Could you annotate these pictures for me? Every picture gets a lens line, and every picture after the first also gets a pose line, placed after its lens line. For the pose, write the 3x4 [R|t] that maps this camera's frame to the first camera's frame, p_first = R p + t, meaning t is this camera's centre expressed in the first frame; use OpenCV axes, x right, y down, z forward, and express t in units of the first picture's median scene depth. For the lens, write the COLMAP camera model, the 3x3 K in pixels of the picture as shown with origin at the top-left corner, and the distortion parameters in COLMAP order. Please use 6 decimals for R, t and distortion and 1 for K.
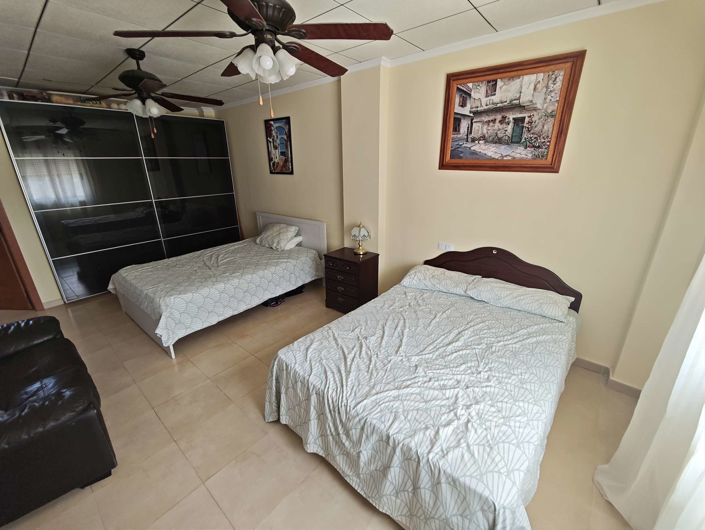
lens RADIAL K [[294.6, 0, 351.6], [0, 294.6, 265.1], [0, 0, 1]] dist [0.002678, -0.000613]
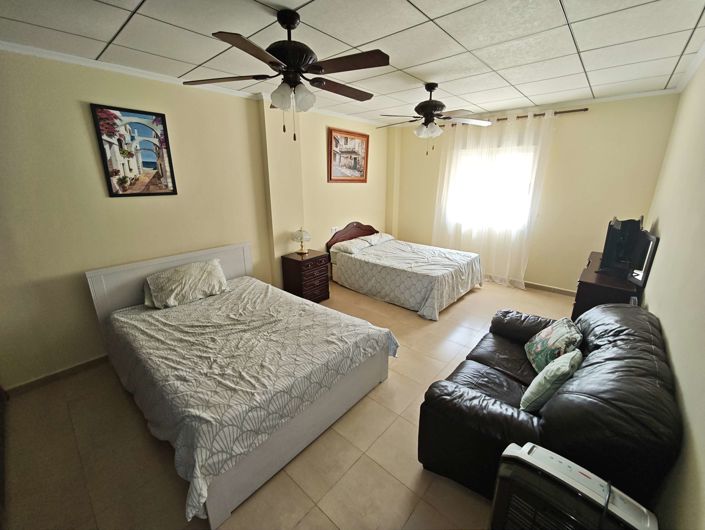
lens RADIAL K [[294.6, 0, 352.2], [0, 294.6, 264.1], [0, 0, 1]] dist [0.002678, -0.000613]
pose [[0.015124, -0.275263, 0.961250, -0.979818], [0.332125, 0.908159, 0.254835, -0.207112], [-0.943114, 0.315401, 0.105157, 0.612412]]
